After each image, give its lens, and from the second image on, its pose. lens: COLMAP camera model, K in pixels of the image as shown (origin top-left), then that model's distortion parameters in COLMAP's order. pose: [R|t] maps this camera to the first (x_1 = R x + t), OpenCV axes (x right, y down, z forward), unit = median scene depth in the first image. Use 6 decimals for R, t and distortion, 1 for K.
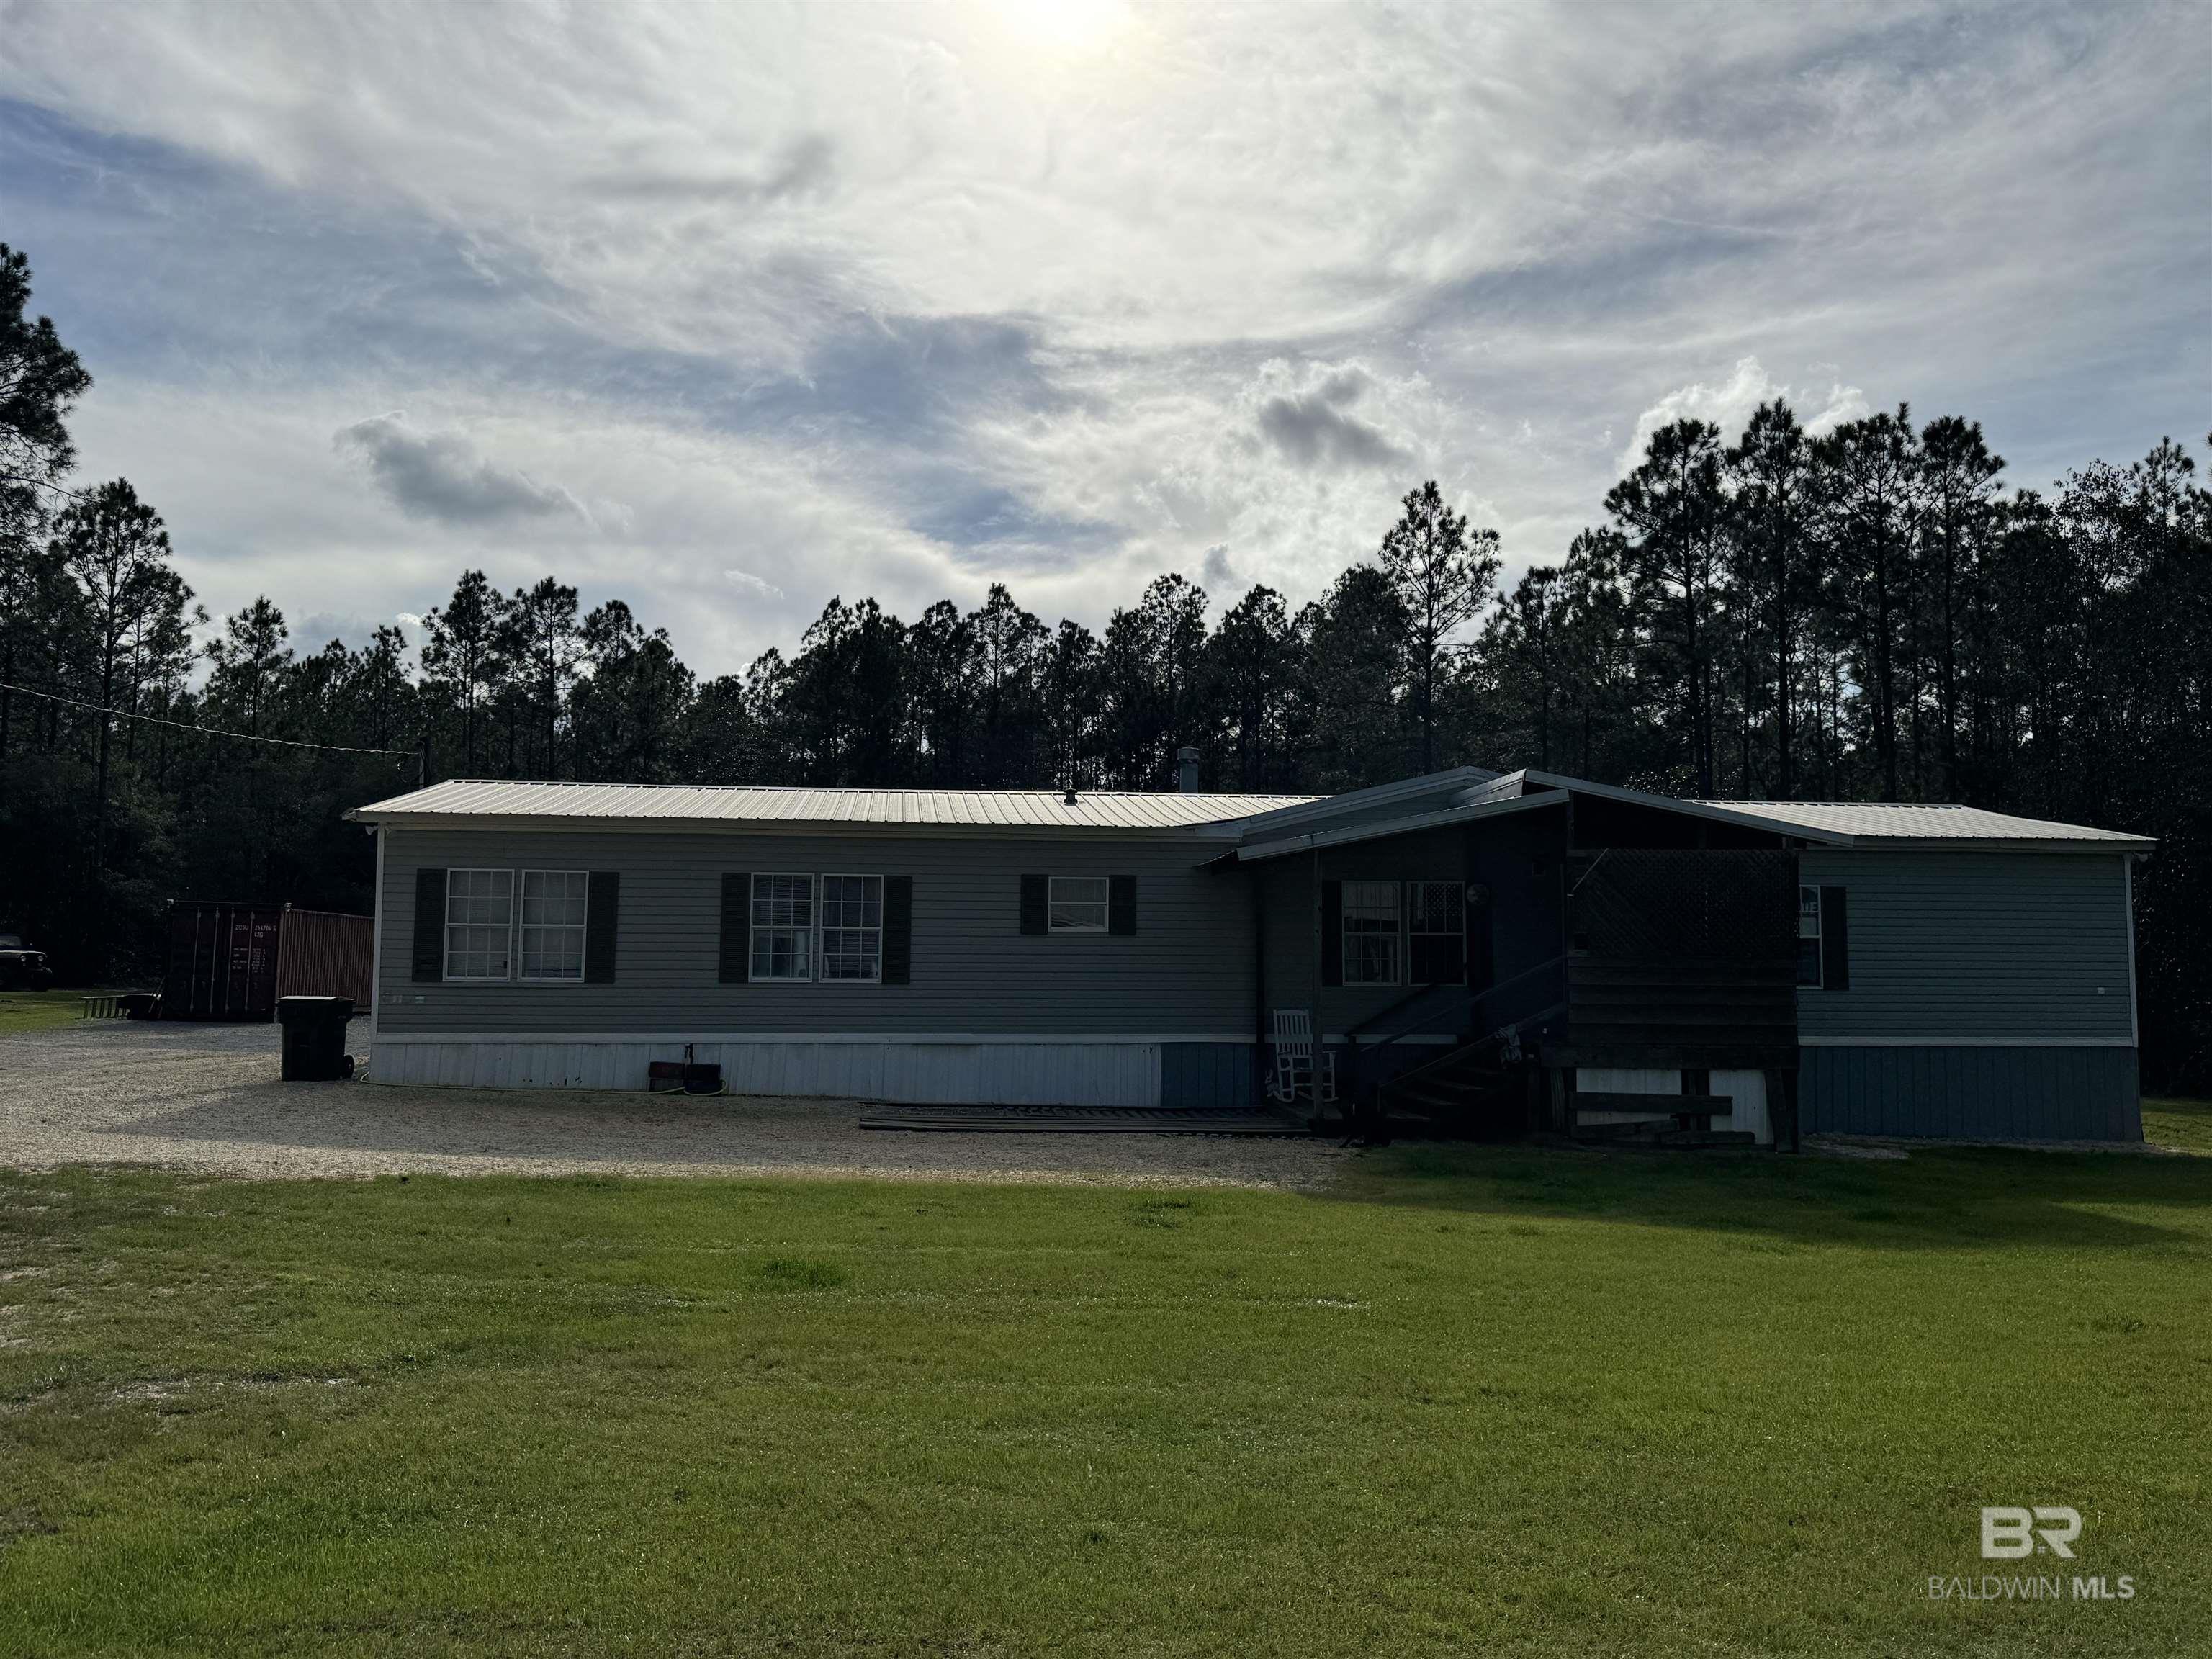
lens RADIAL K [[1756.4, 0, 1106.0], [0, 1756.4, 829.5], [0, 0, 1]] dist [0.097142, -0.134481]
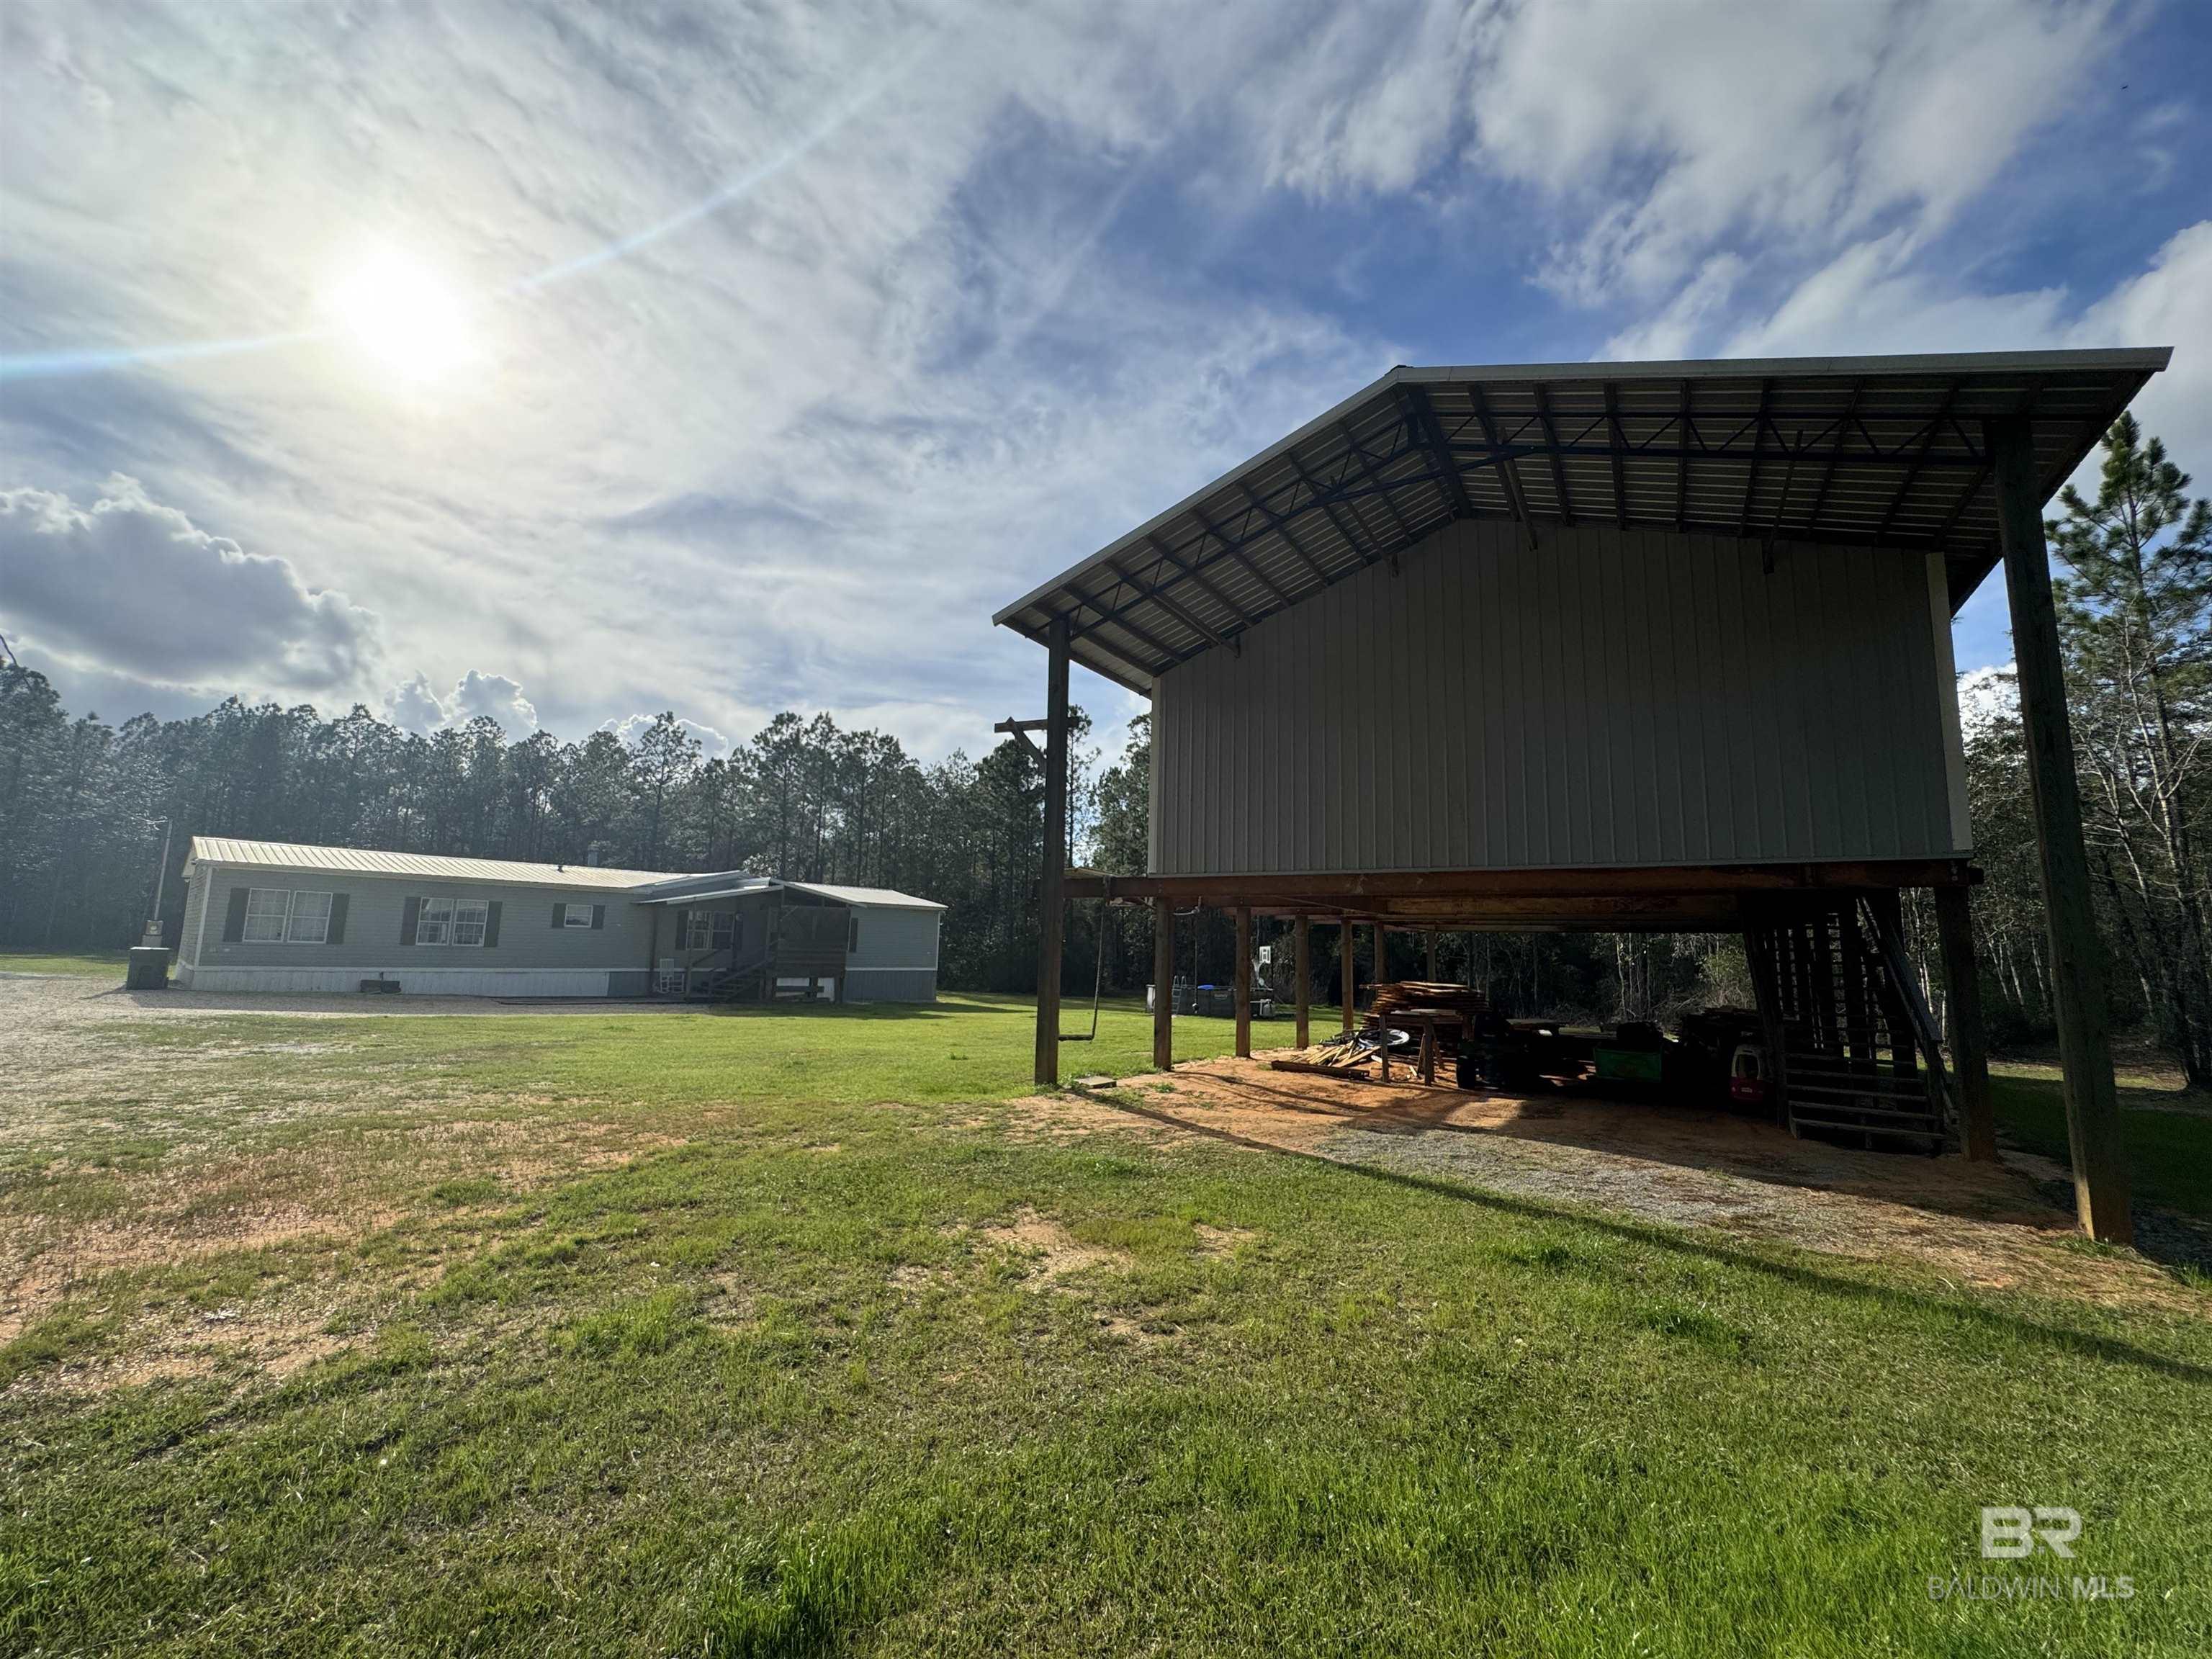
lens RADIAL K [[878.2, 0, 1106.0], [0, 878.2, 829.5], [0, 0, 1]] dist [-0.002405, 0.000081]
pose [[0.753093, 0.100045, 0.650263, -0.277728], [-0.069442, 0.994937, -0.072652, -0.042599], [-0.654239, 0.009558, 0.756227, -0.452139]]
